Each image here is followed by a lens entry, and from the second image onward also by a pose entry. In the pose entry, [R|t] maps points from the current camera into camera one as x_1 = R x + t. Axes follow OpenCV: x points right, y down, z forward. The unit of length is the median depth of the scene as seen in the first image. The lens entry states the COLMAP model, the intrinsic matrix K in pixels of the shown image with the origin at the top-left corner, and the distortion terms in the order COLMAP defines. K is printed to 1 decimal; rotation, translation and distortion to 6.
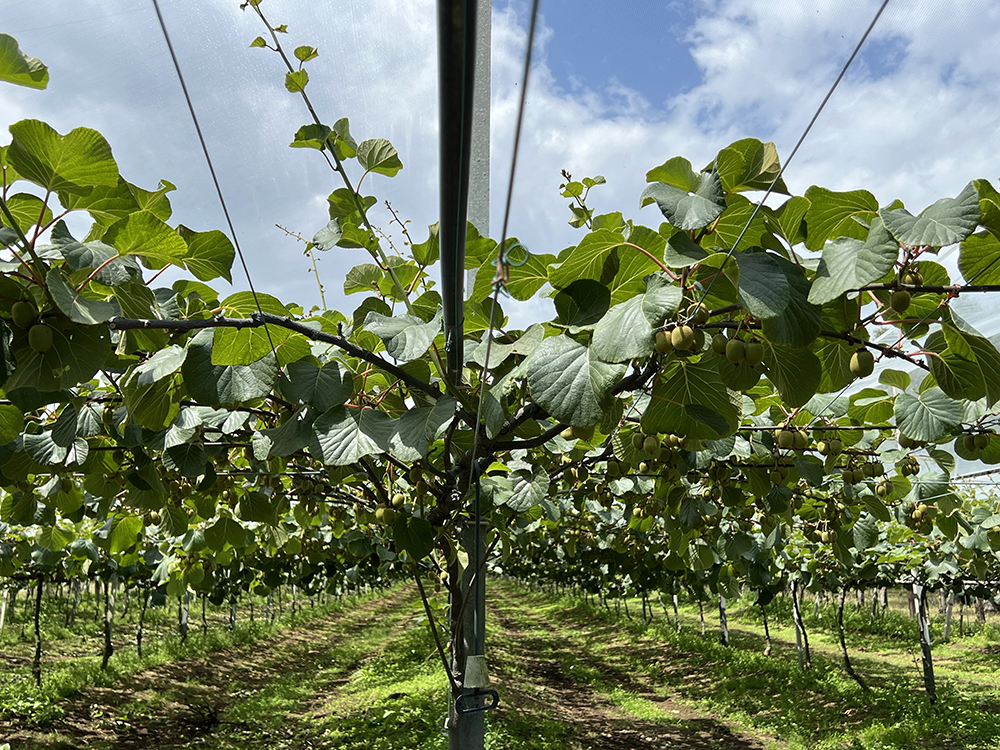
lens RADIAL K [[965.9, 0, 499.5], [0, 965.9, 375.0], [0, 0, 1]] dist [-0.008233, 0.000000]
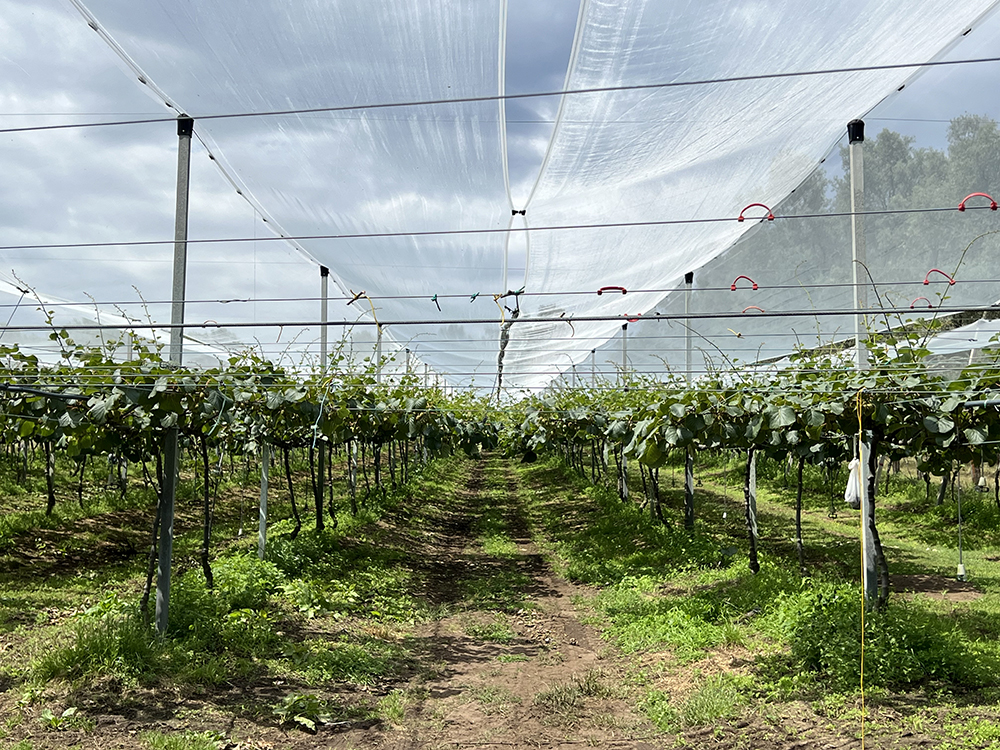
lens RADIAL K [[1216.9, 0, 499.9], [0, 1216.9, 374.2], [0, 0, 1]] dist [0.010421, 0.000000]
pose [[0.999191, 0.001465, -0.040181, 0.193216], [0.004930, 0.987335, 0.158574, -0.094980], [0.039904, -0.158644, 0.986529, -0.404463]]
